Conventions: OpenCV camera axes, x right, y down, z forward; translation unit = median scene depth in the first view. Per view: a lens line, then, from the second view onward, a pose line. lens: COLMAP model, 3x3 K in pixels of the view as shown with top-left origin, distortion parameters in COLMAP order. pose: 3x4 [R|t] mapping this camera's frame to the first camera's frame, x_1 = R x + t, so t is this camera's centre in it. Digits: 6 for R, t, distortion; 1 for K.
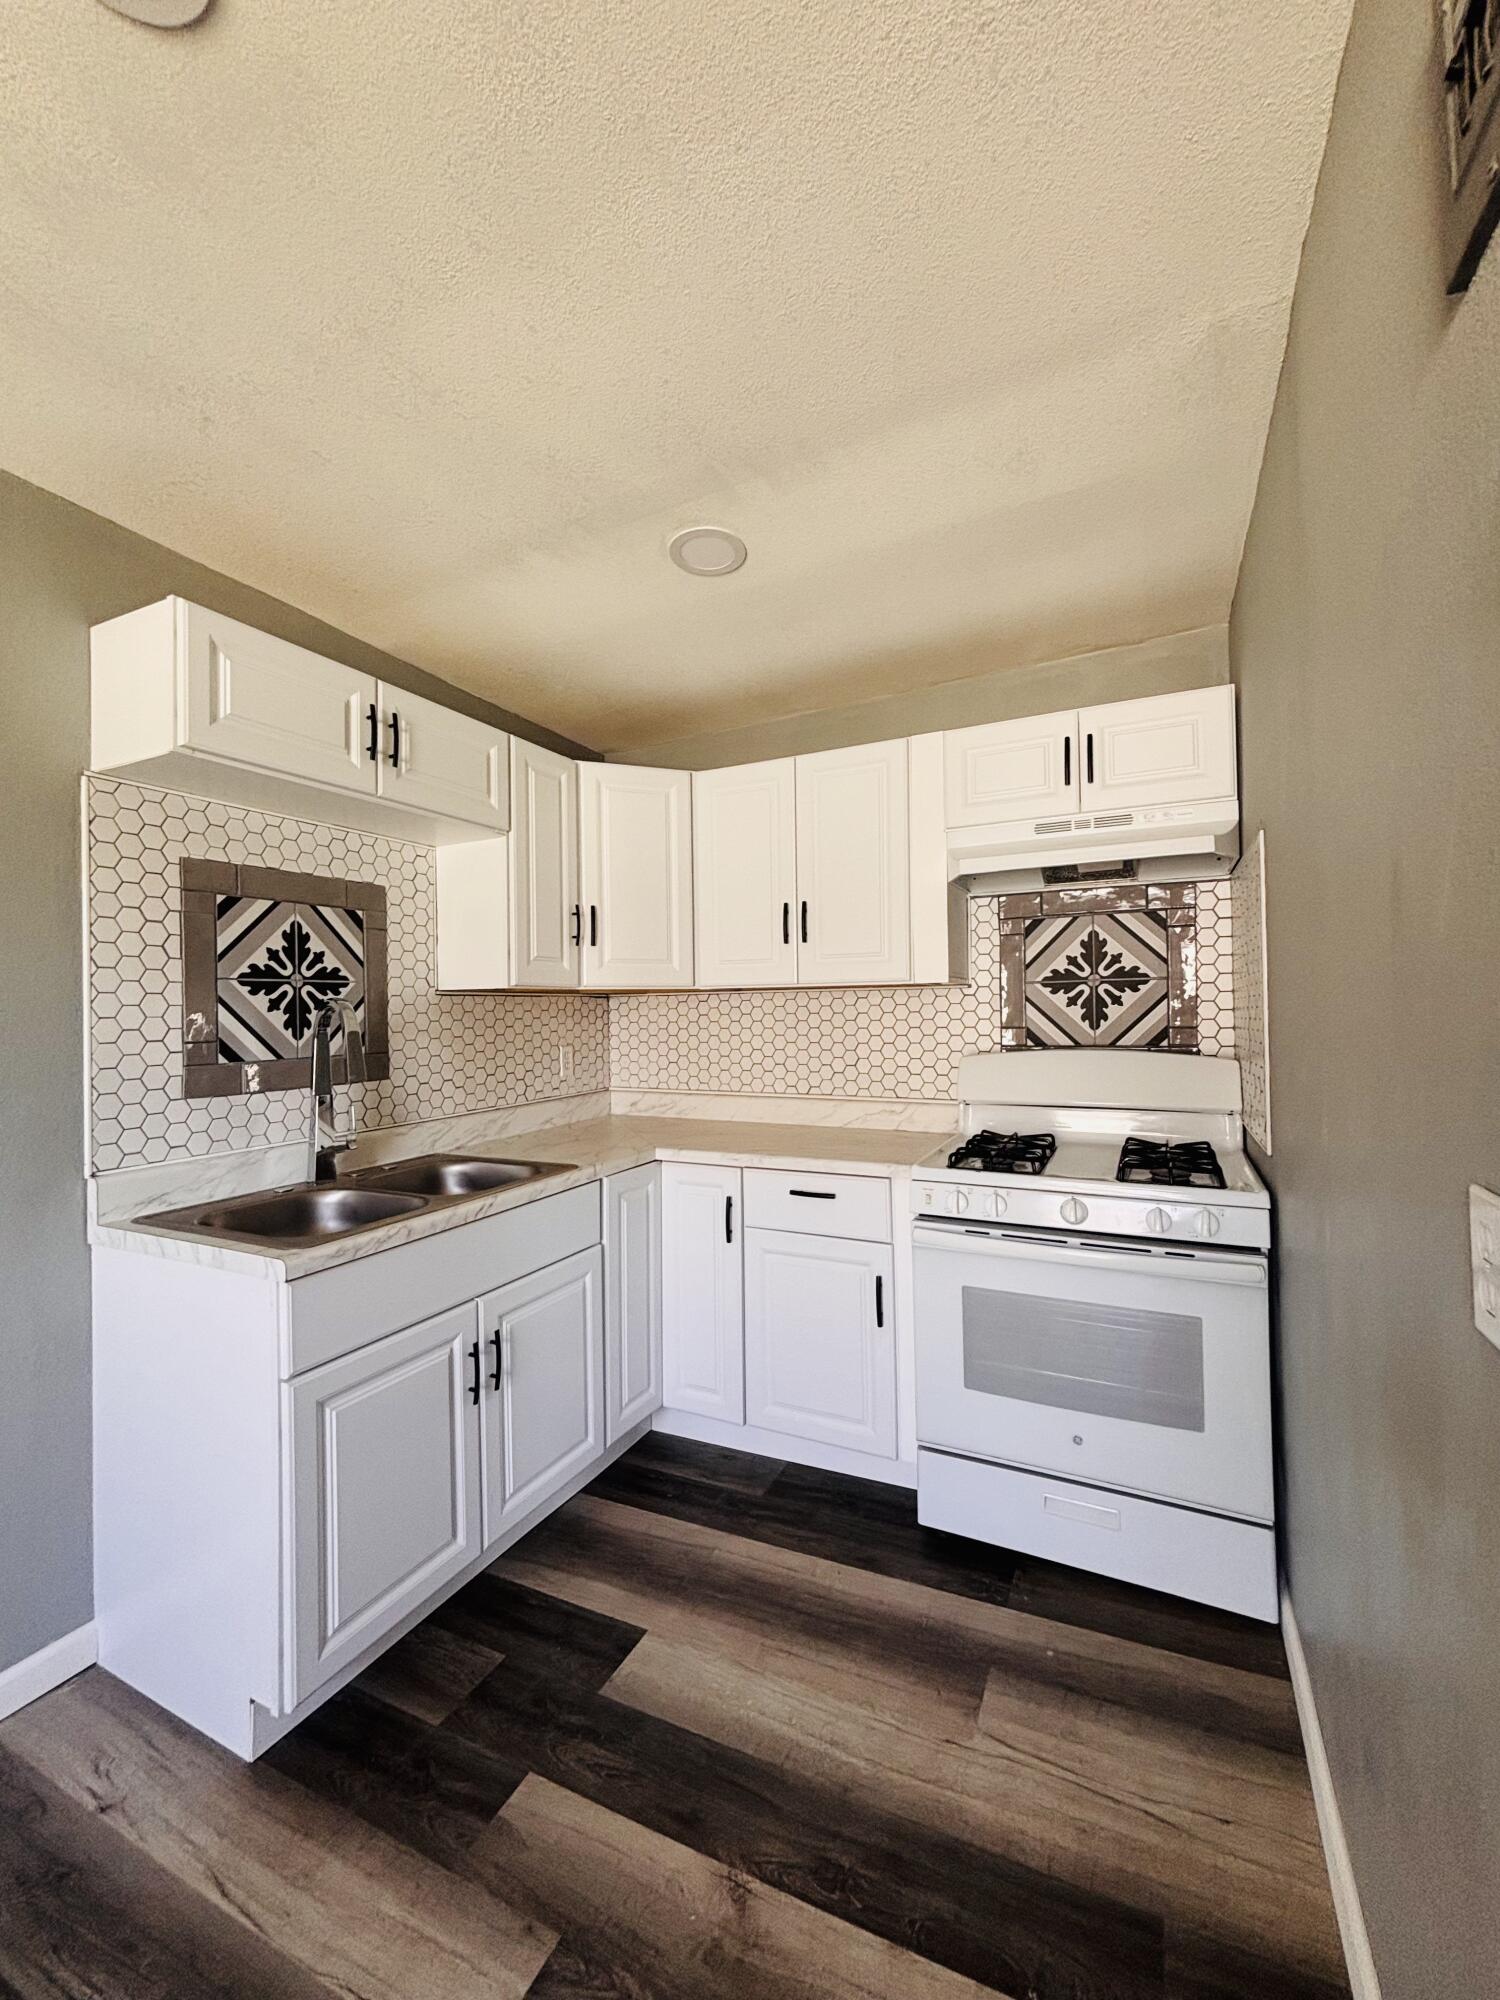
lens RADIAL K [[808.8, 0, 762.6], [0, 808.8, 997.5], [0, 0, 1]] dist [0.002498, -0.000811]
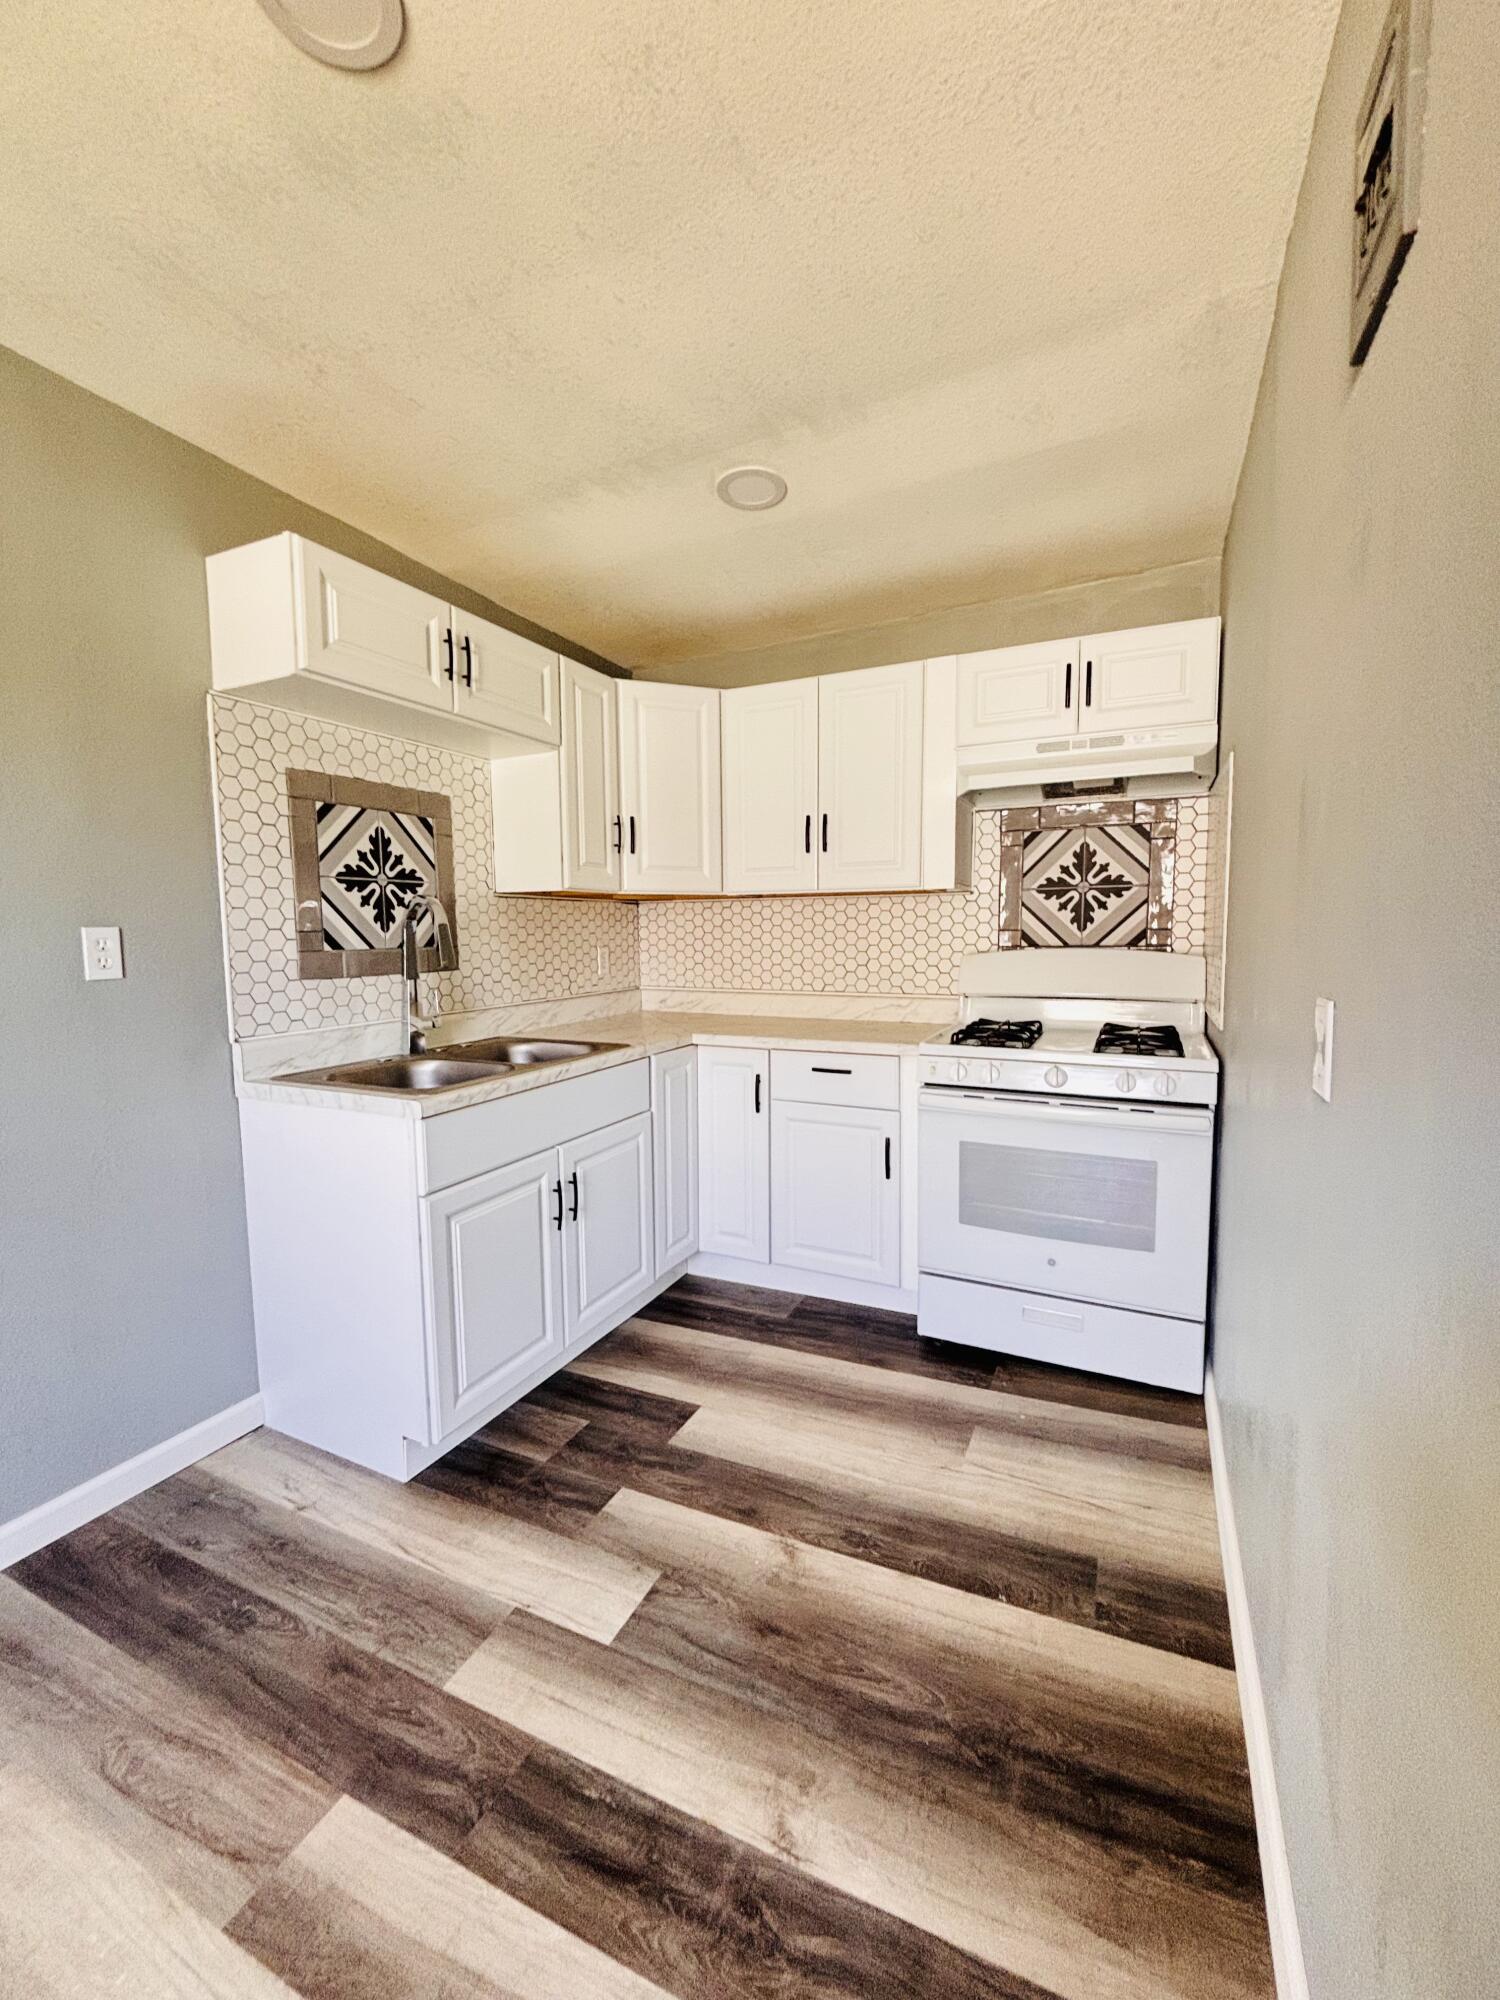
lens RADIAL K [[808.8, 0, 761.9], [0, 808.8, 999.7], [0, 0, 1]] dist [0.002498, -0.000811]
pose [[0.999936, 0.006262, 0.009467, -0.058672], [-0.007187, 0.994859, 0.101016, 0.030127], [-0.008785, -0.101077, 0.994840, -0.163413]]
